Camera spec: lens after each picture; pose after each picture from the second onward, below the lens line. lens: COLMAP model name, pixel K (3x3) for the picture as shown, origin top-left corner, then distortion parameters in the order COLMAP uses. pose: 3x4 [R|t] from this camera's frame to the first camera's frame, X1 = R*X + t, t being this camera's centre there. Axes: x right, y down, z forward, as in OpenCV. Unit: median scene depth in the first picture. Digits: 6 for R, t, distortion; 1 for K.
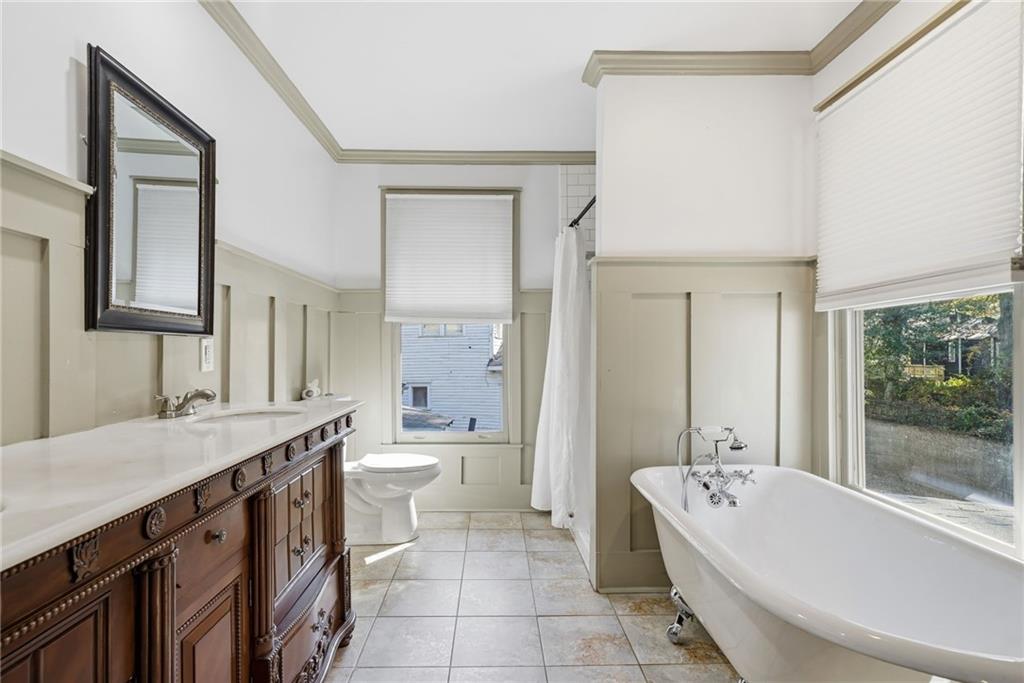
lens RADIAL K [[513.5, 0, 512.1], [0, 513.5, 349.9], [0, 0, 1]] dist [0.013387, 0.001138]
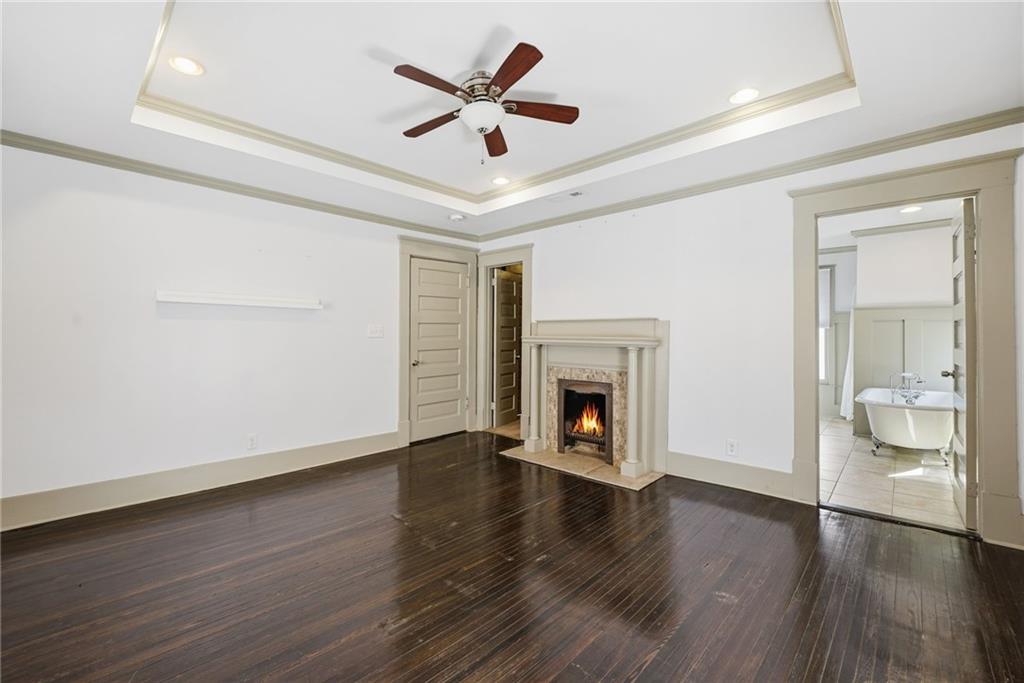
lens RADIAL K [[434.6, 0, 503.1], [0, 434.6, 327.6], [0, 0, 1]] dist [-0.006950, 0.003237]
pose [[0.713328, -0.002721, -0.700825, 0.438789], [-0.005397, 0.999941, -0.009376, -0.045690], [0.700810, 0.010470, 0.713271, -1.835973]]
